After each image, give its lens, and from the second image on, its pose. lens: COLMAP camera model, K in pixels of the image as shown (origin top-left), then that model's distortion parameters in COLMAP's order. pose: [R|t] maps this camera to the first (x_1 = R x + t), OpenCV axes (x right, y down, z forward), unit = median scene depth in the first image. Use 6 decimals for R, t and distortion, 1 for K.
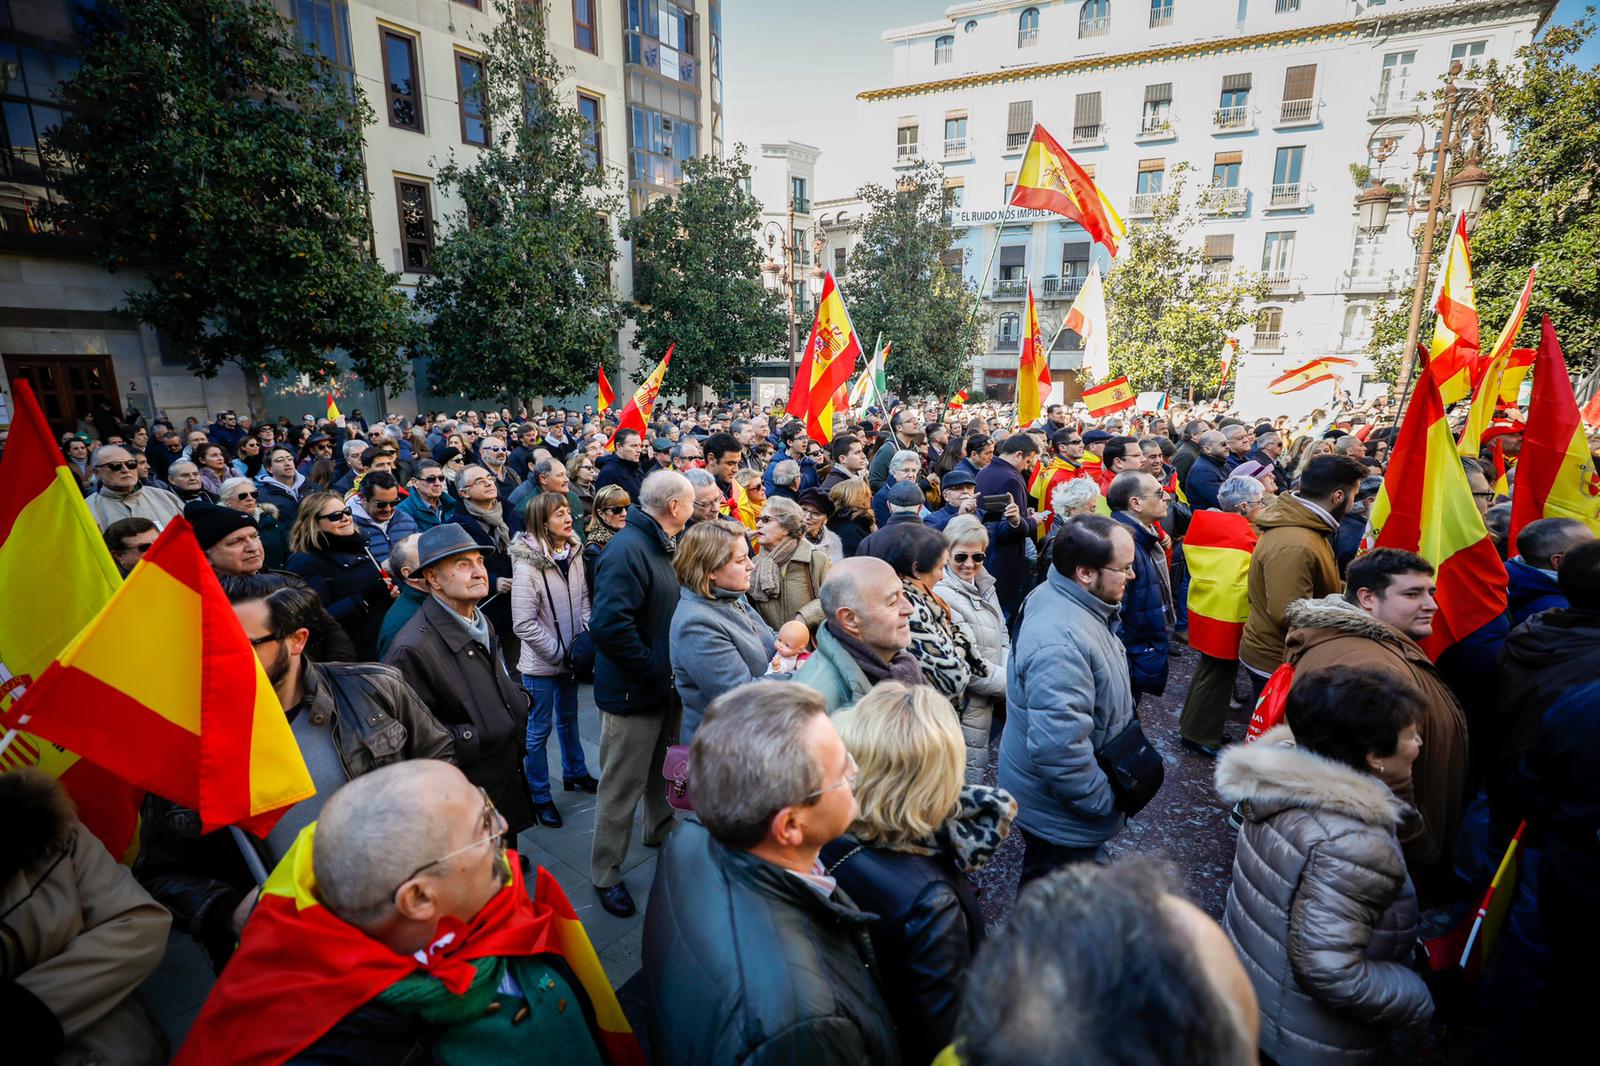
lens RADIAL K [[725.6, 0, 796.2], [0, 725.6, 539.9], [0, 0, 1]] dist [-0.041669, 0.013099]
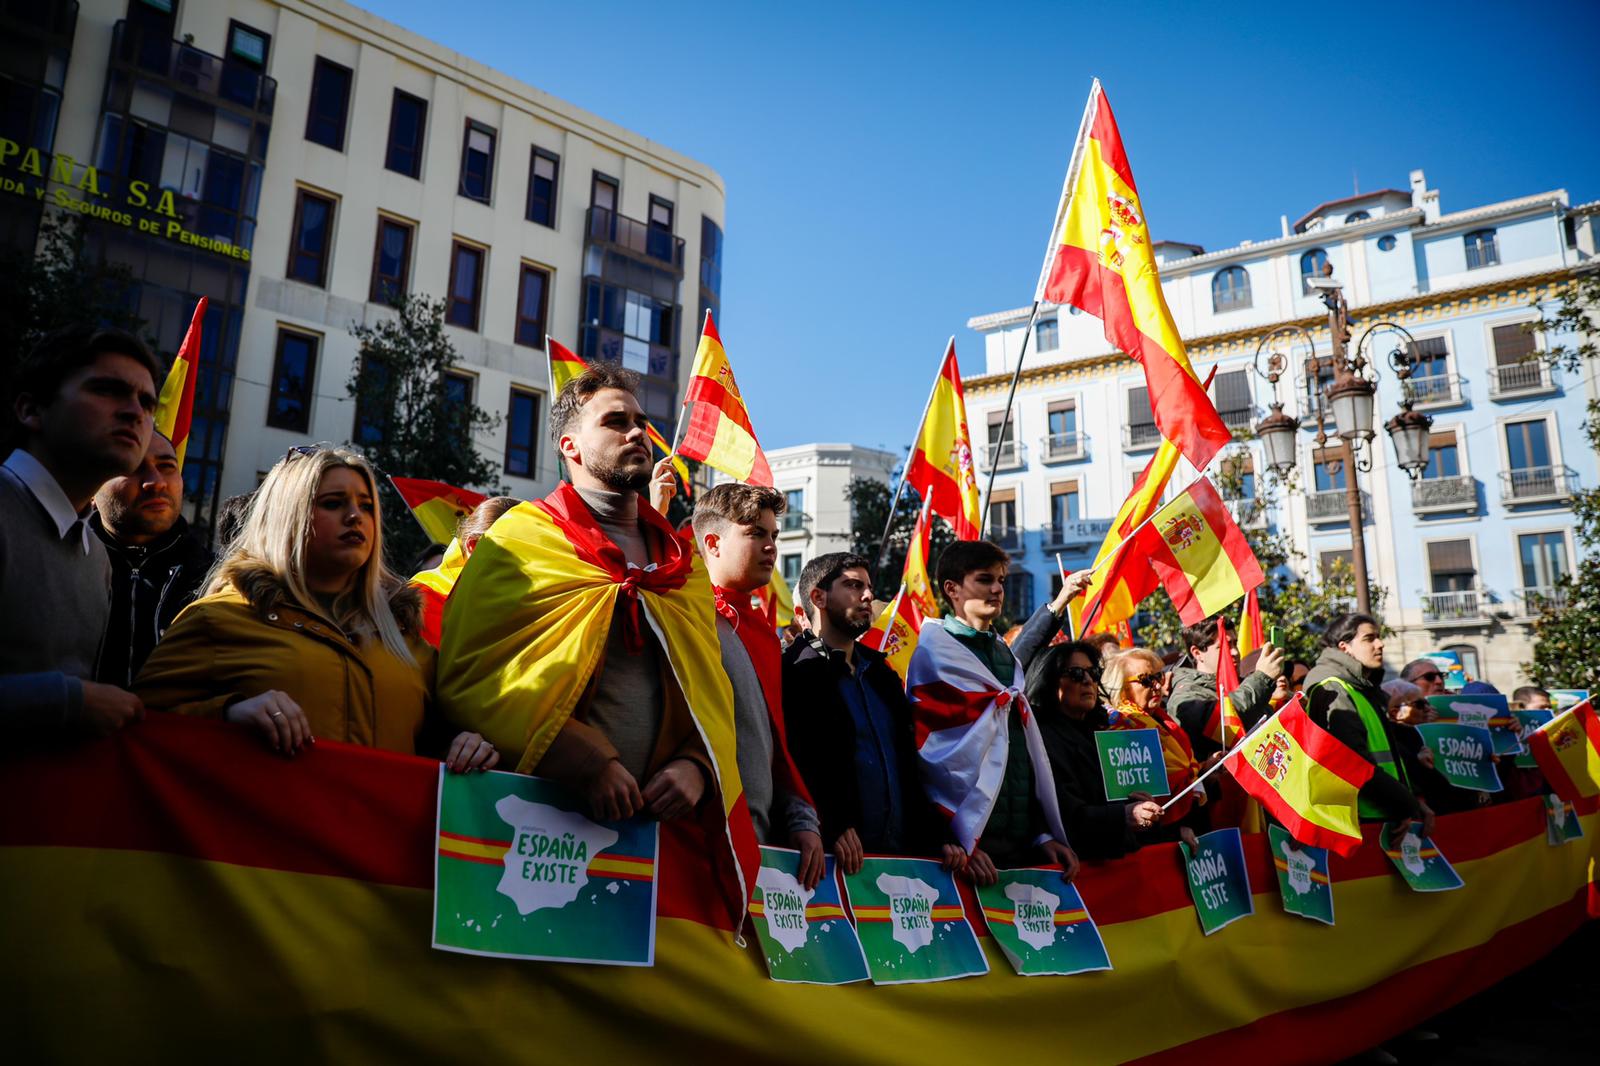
lens RADIAL K [[1086.3, 0, 800.0], [0, 1086.3, 533.0], [0, 0, 1]] dist [-0.110435, 0.091346]
pose [[0.986056, -0.018569, -0.165377, 0.168810], [-0.054450, 0.903059, -0.426052, 0.030680], [0.157256, 0.429115, 0.889455, 0.005076]]
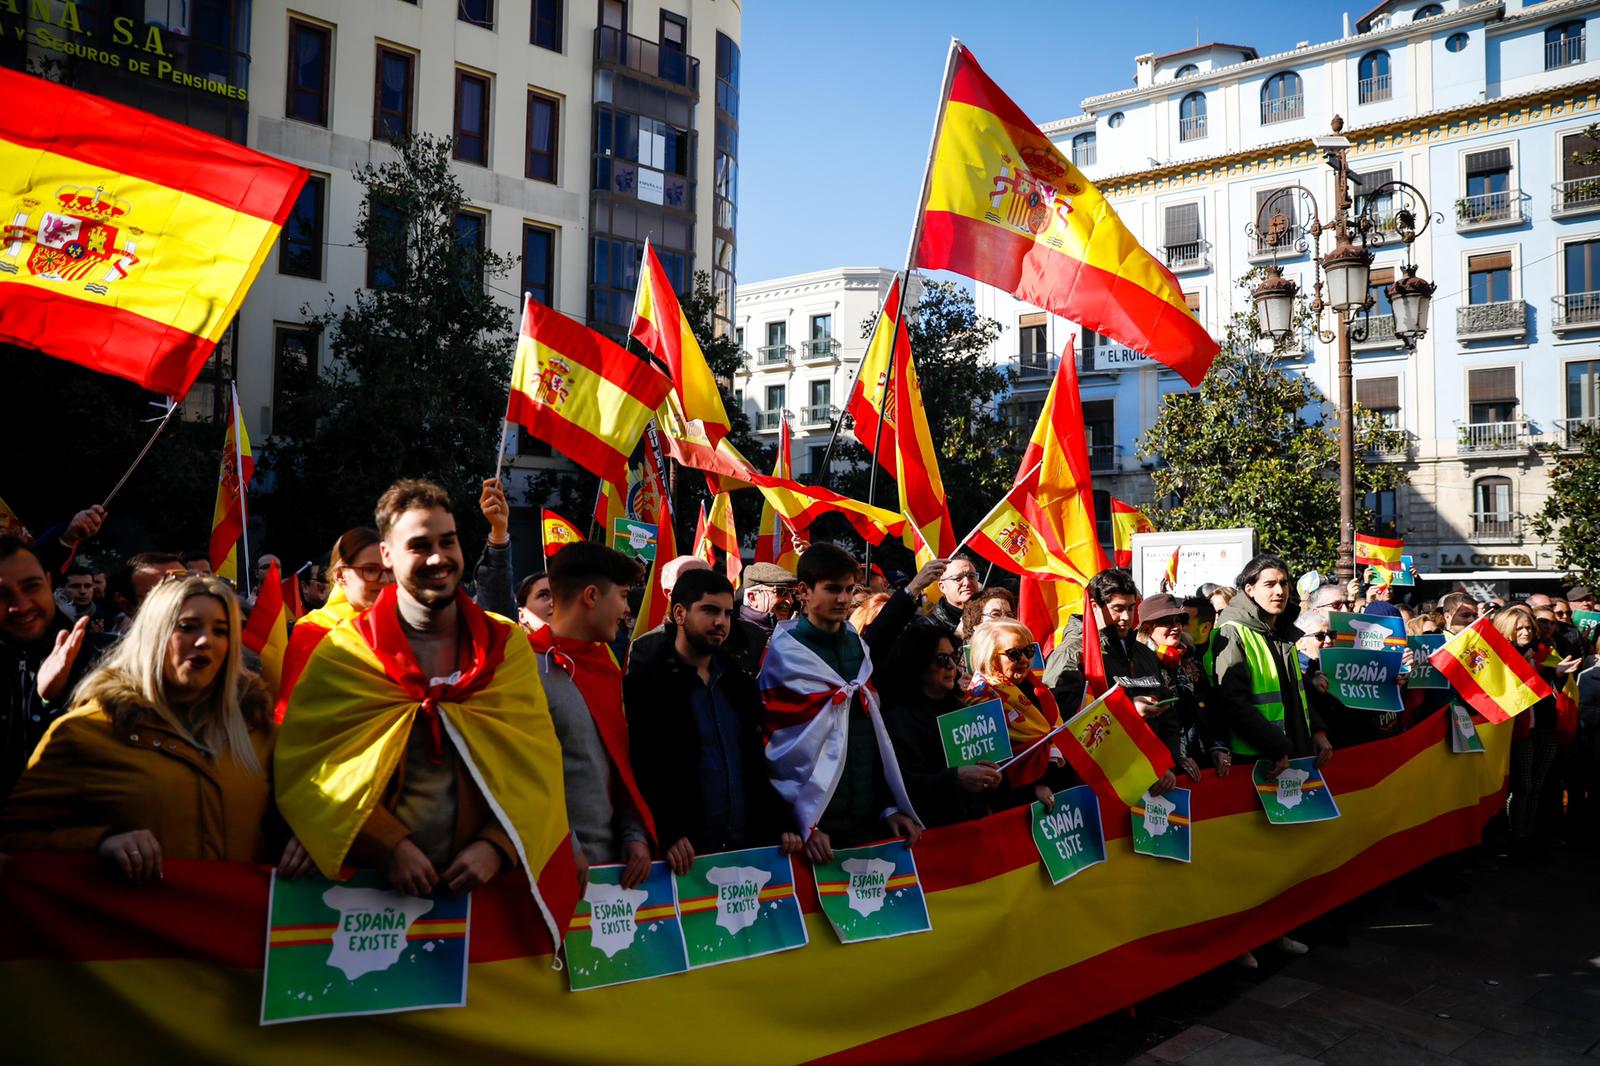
lens RADIAL K [[1092.8, 0, 800.0], [0, 1092.8, 533.0], [0, 0, 1]] dist [-0.107019, 0.089228]
pose [[0.979315, 0.003481, -0.202312, 0.186286], [-0.058207, 0.962435, -0.265199, 0.016212], [0.193789, 0.271489, 0.942730, -0.006709]]
